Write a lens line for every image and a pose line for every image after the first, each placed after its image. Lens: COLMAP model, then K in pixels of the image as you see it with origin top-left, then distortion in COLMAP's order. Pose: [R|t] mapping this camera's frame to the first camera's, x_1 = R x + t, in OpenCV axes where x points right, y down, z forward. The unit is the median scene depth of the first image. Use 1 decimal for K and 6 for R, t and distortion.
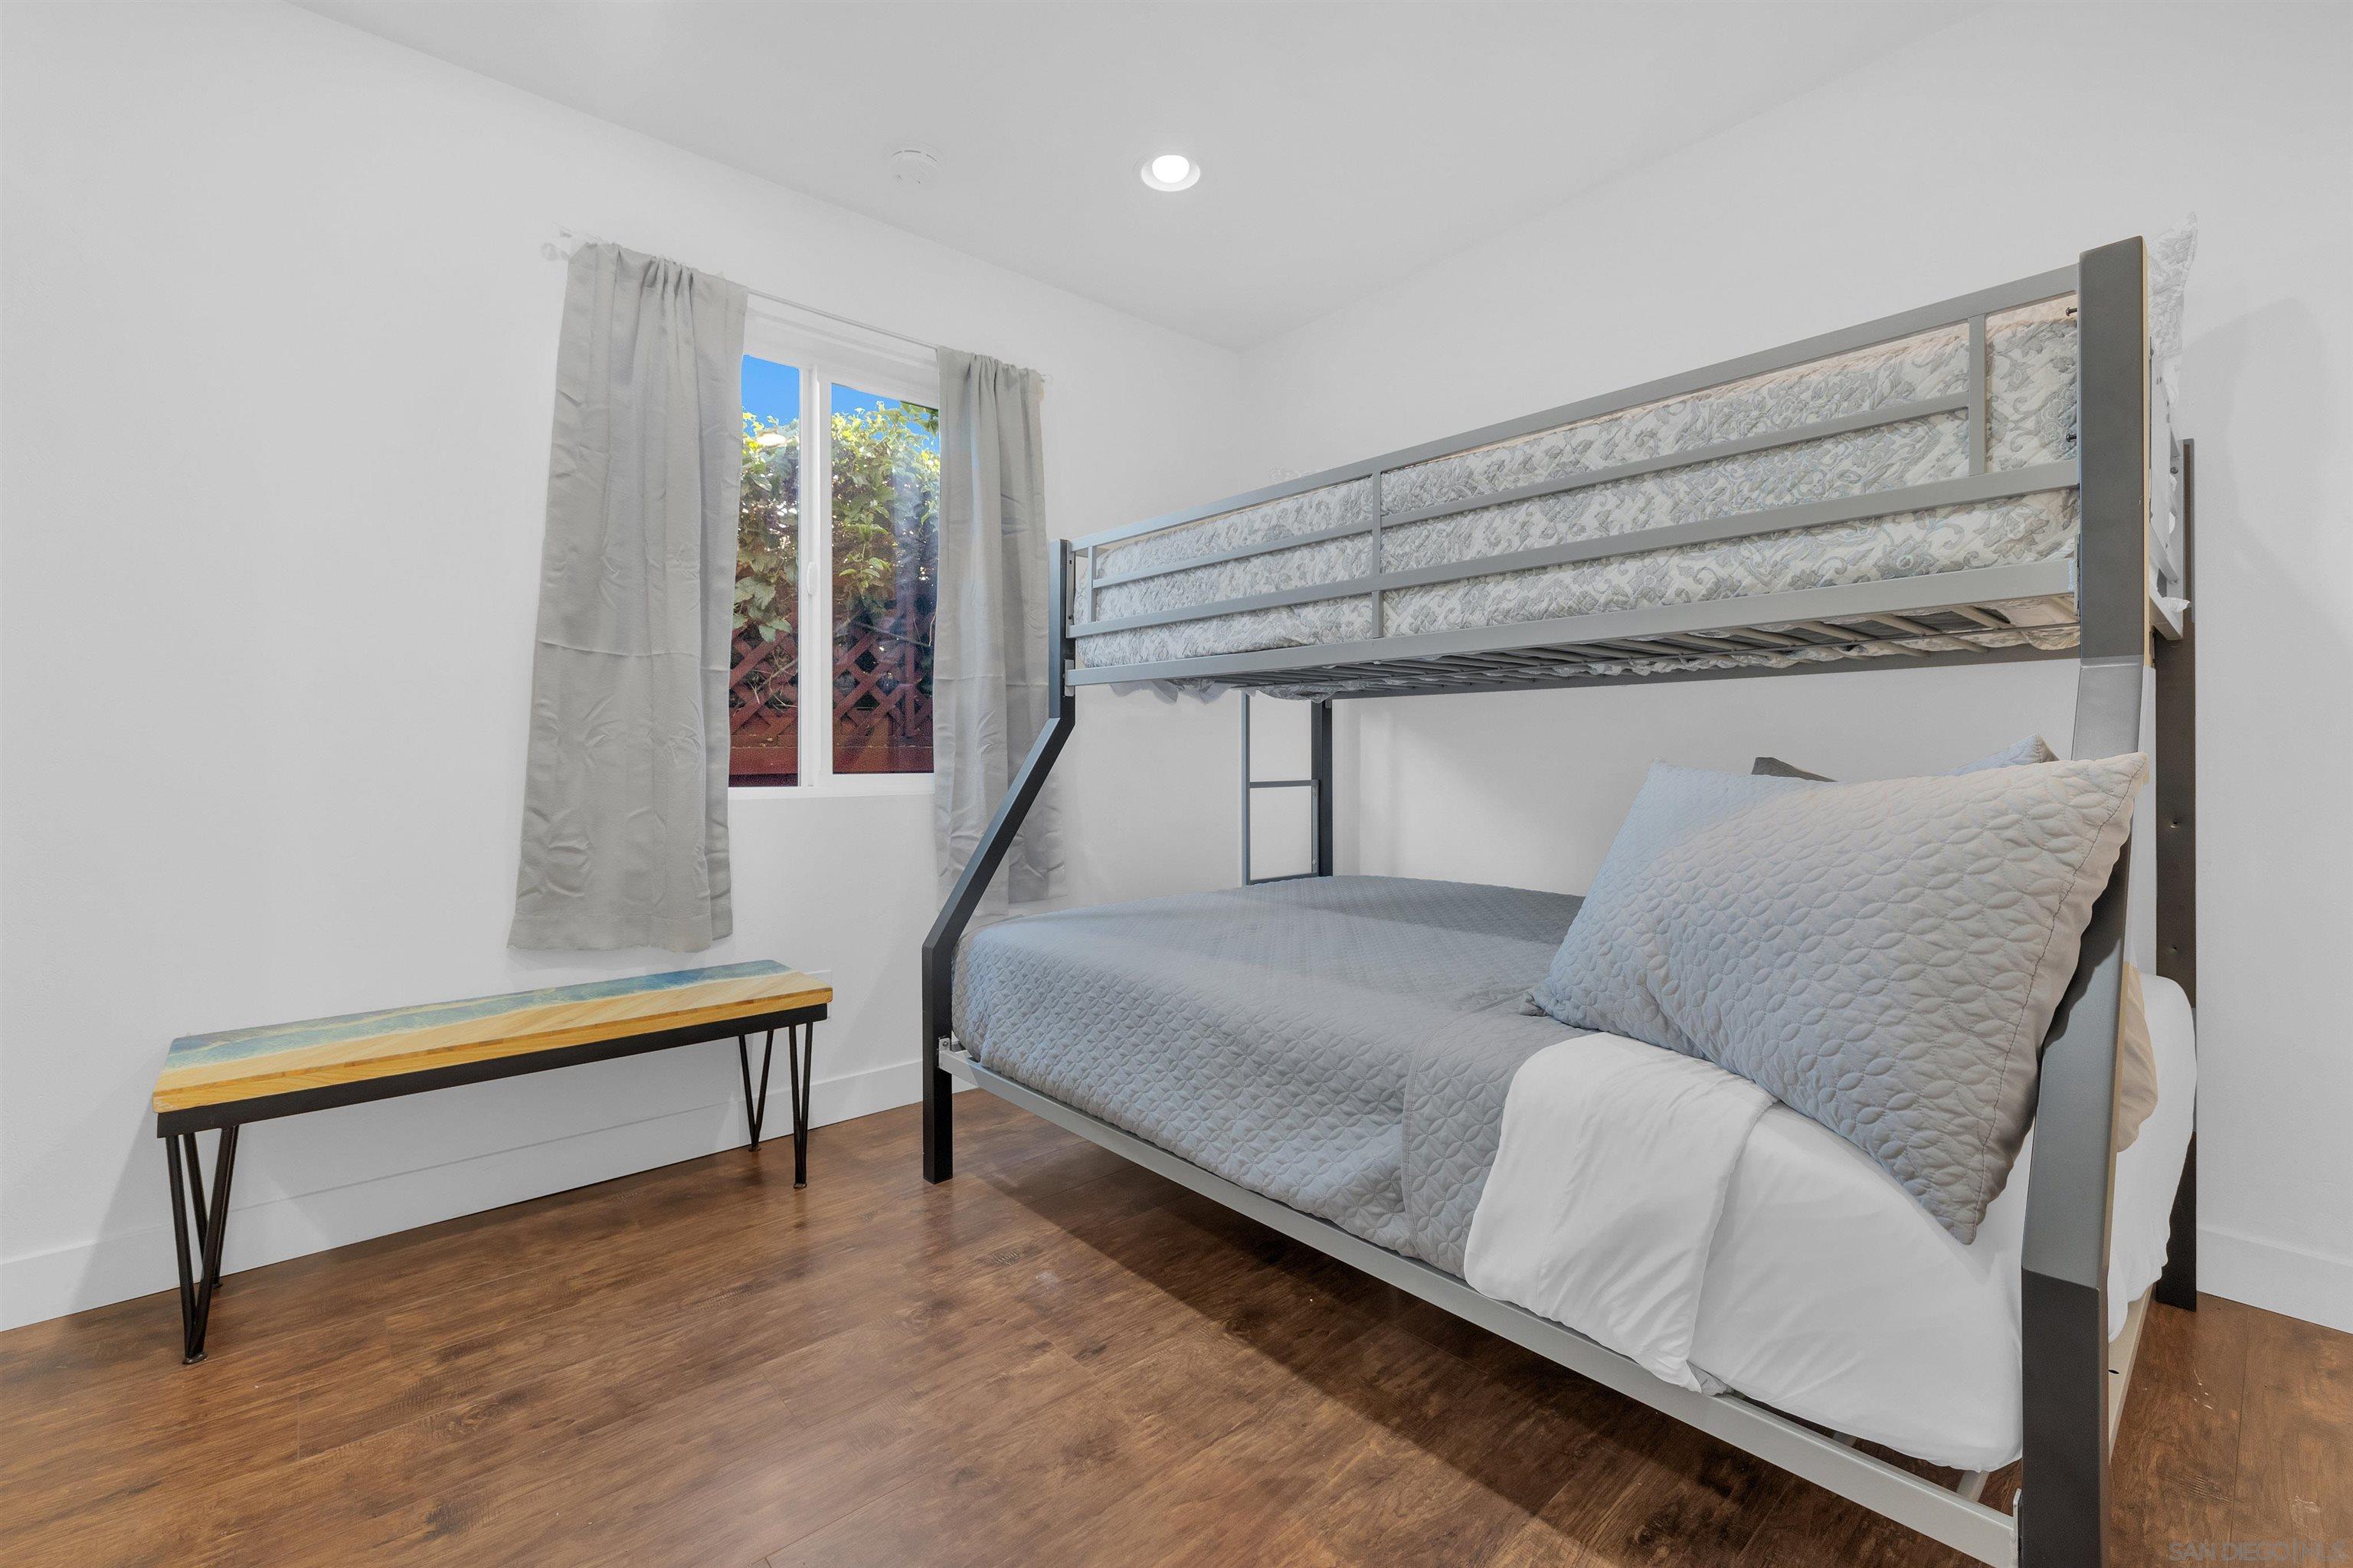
lens RADIAL K [[1018.7, 0, 1170.8], [0, 1018.7, 779.0], [0, 0, 1]] dist [0.001694, 0.000302]
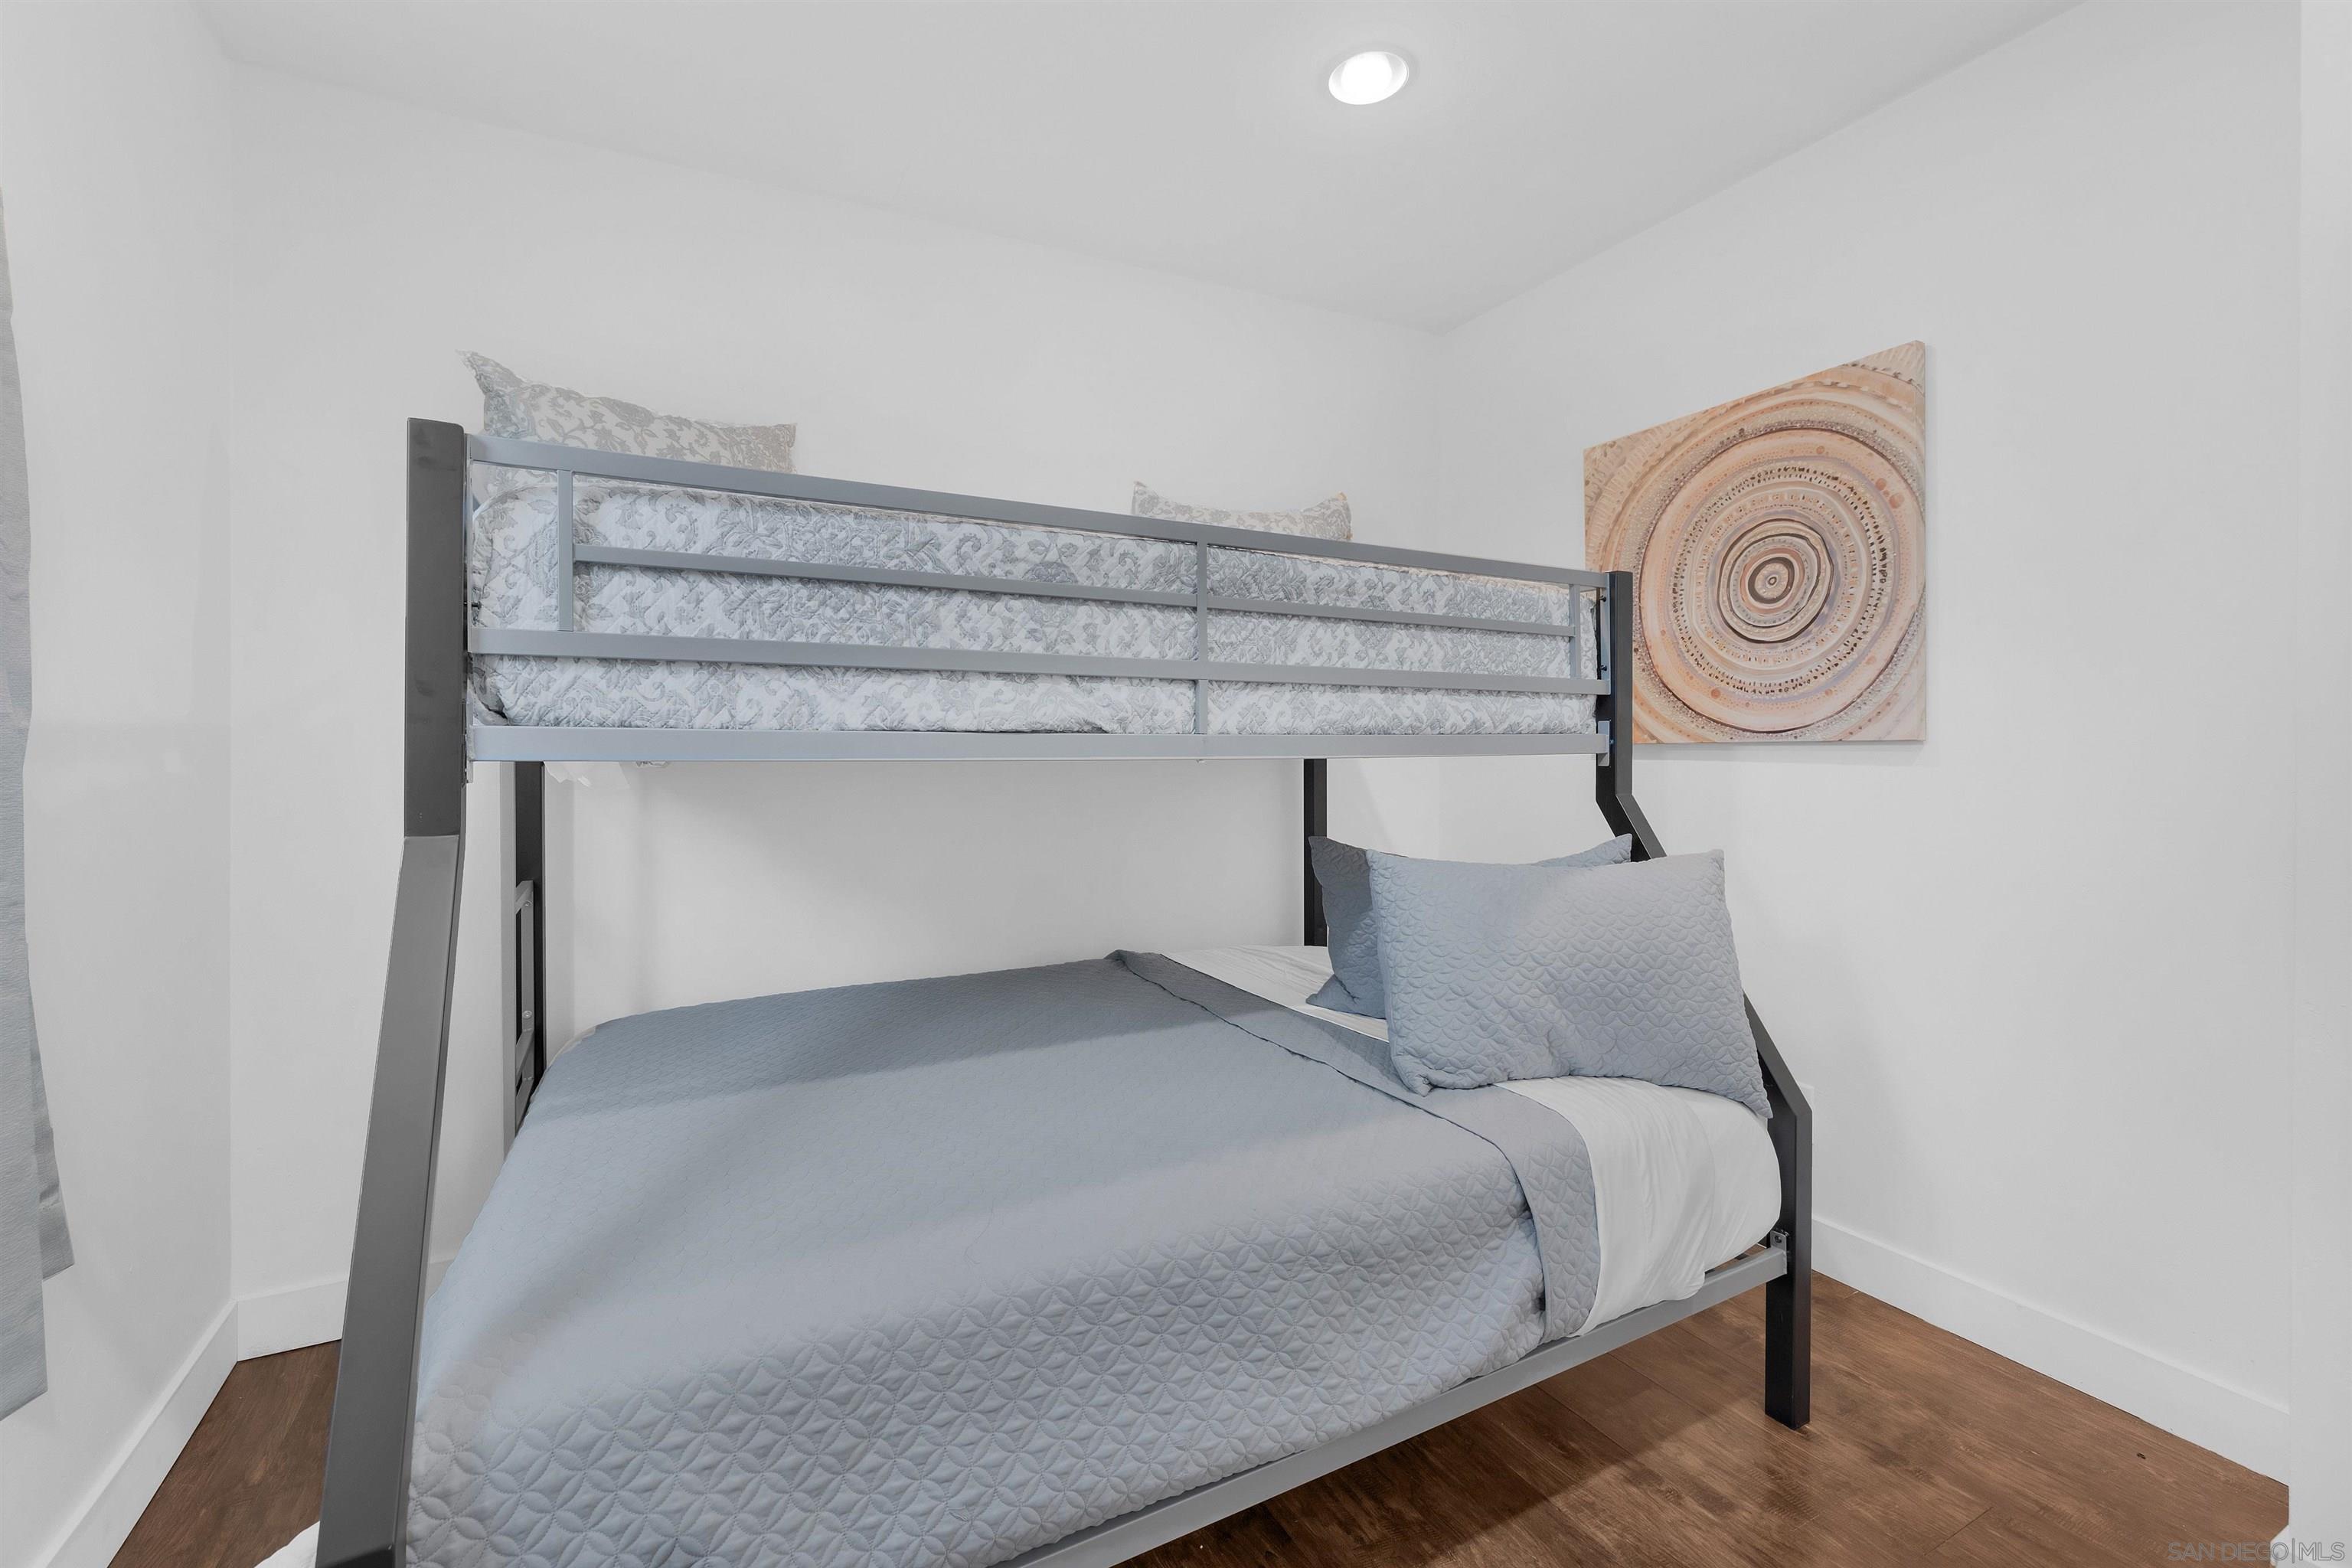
lens RADIAL K [[1018.2, 0, 1179.1], [0, 1018.2, 762.3], [0, 0, 1]] dist [0.001694, 0.000302]
pose [[0.206753, -0.017409, 0.978238, -0.708572], [0.019738, 0.999712, 0.013620, -0.137564], [-0.978194, 0.016493, 0.207037, 0.916306]]
